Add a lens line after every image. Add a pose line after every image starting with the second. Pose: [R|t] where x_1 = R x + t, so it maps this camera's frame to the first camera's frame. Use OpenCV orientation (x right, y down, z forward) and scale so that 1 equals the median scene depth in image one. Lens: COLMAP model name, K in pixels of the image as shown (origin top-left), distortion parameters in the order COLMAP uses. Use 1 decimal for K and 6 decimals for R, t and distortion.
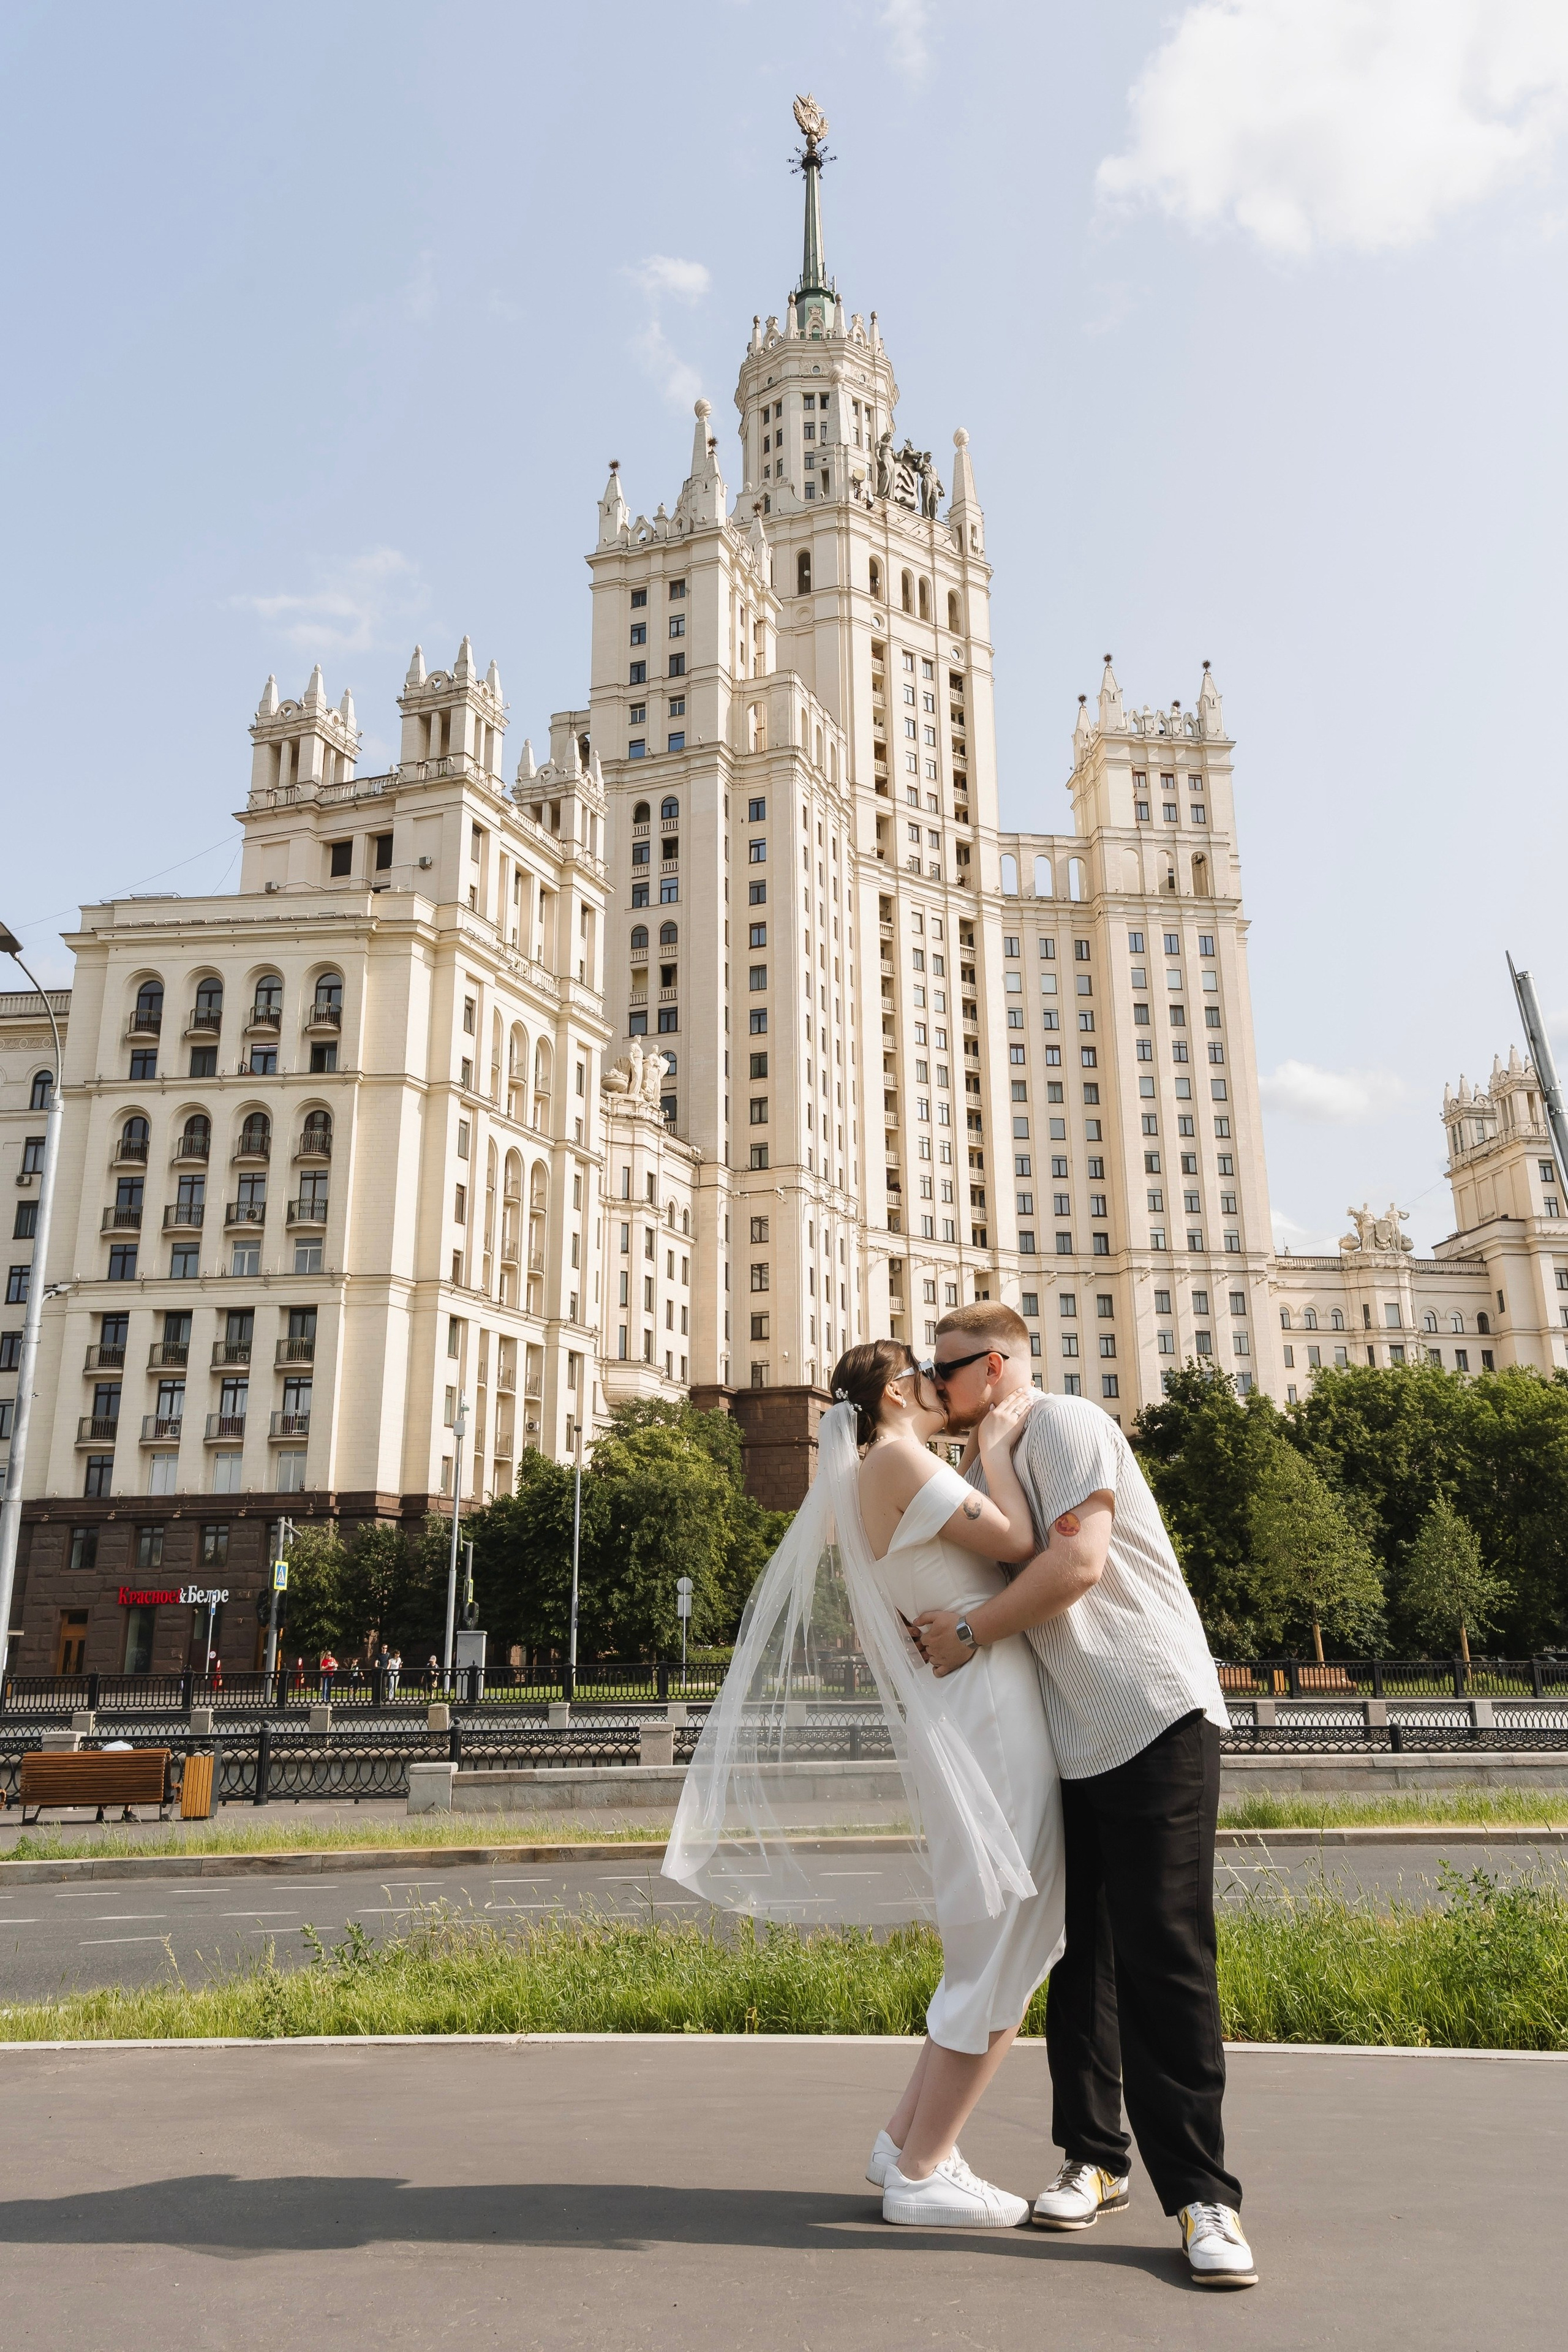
lens RADIAL K [[1917.7, 0, 775.8], [0, 1917.7, 1079.0], [0, 0, 1]] dist [0.041638, 0.028265]
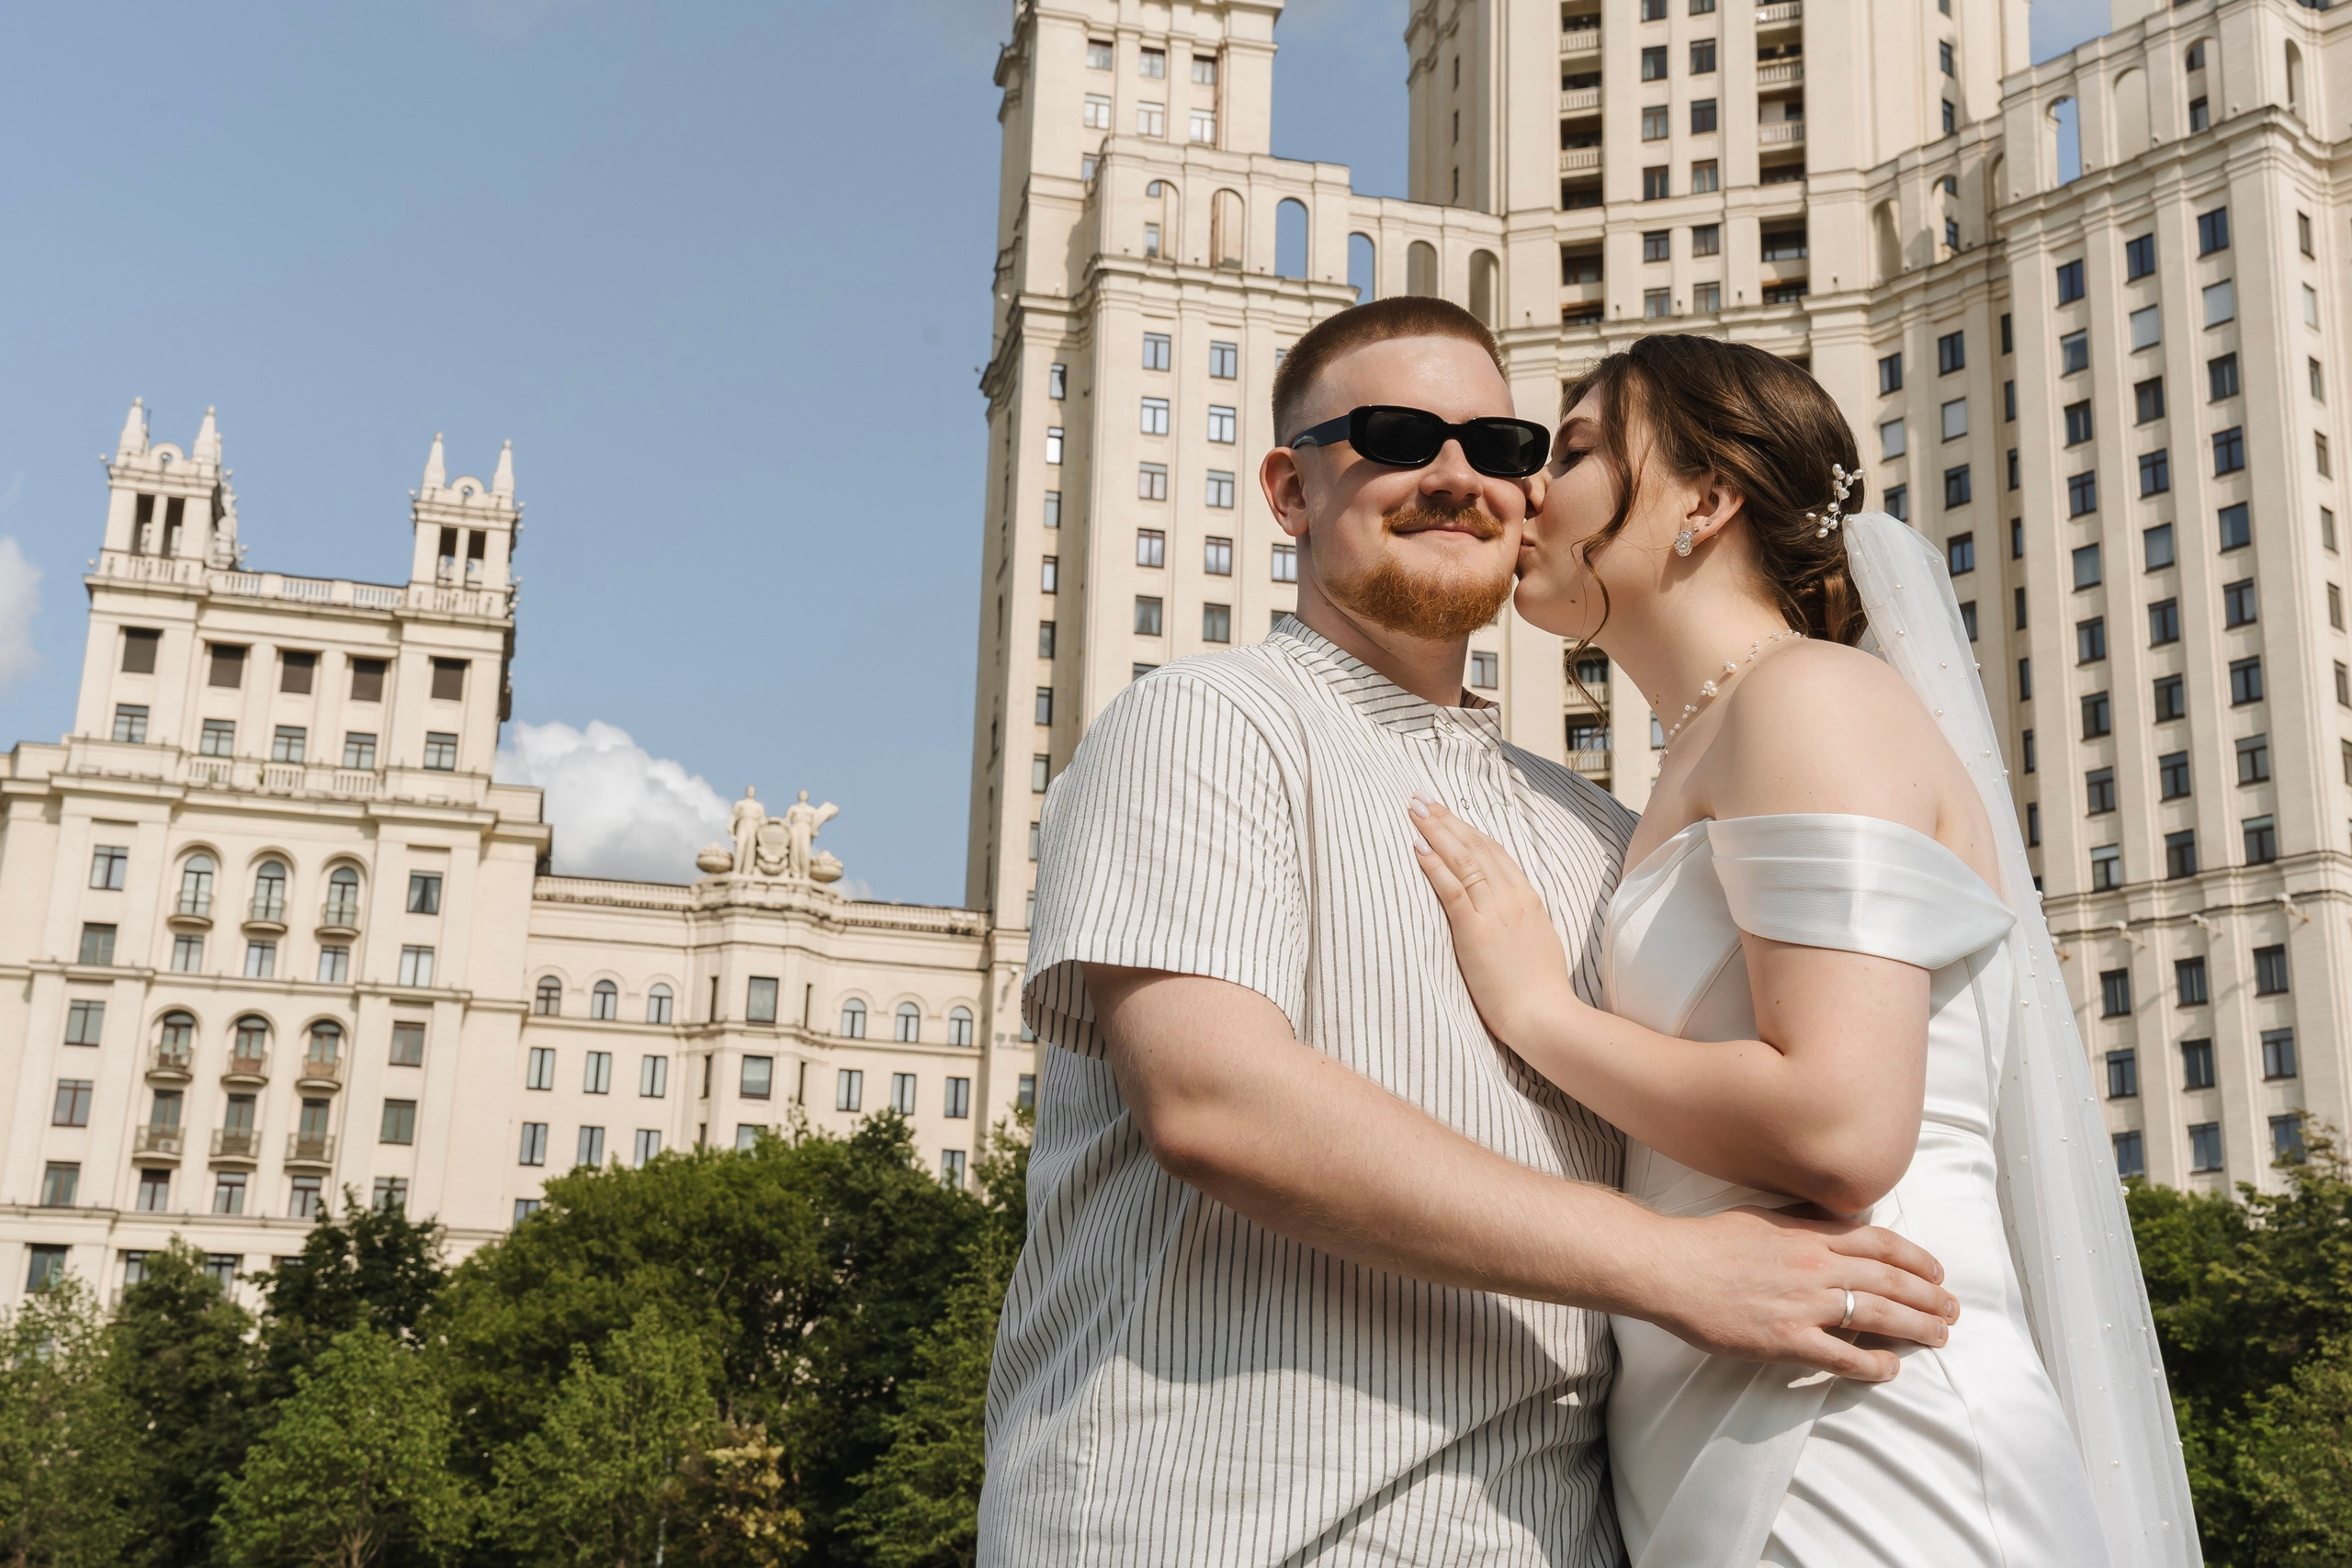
lens RADIAL K [[3002.4, 0, 1174.7], [0, 3002.4, 762.0], [0, 0, 1]] dist [0.146050, 0.000000]
pose [[0.579648, -0.220555, -0.784451, 0.663751], [0.202430, 0.971471, -0.123558, 0.103020], [0.789323, -0.087176, 0.607758, 0.335565]]
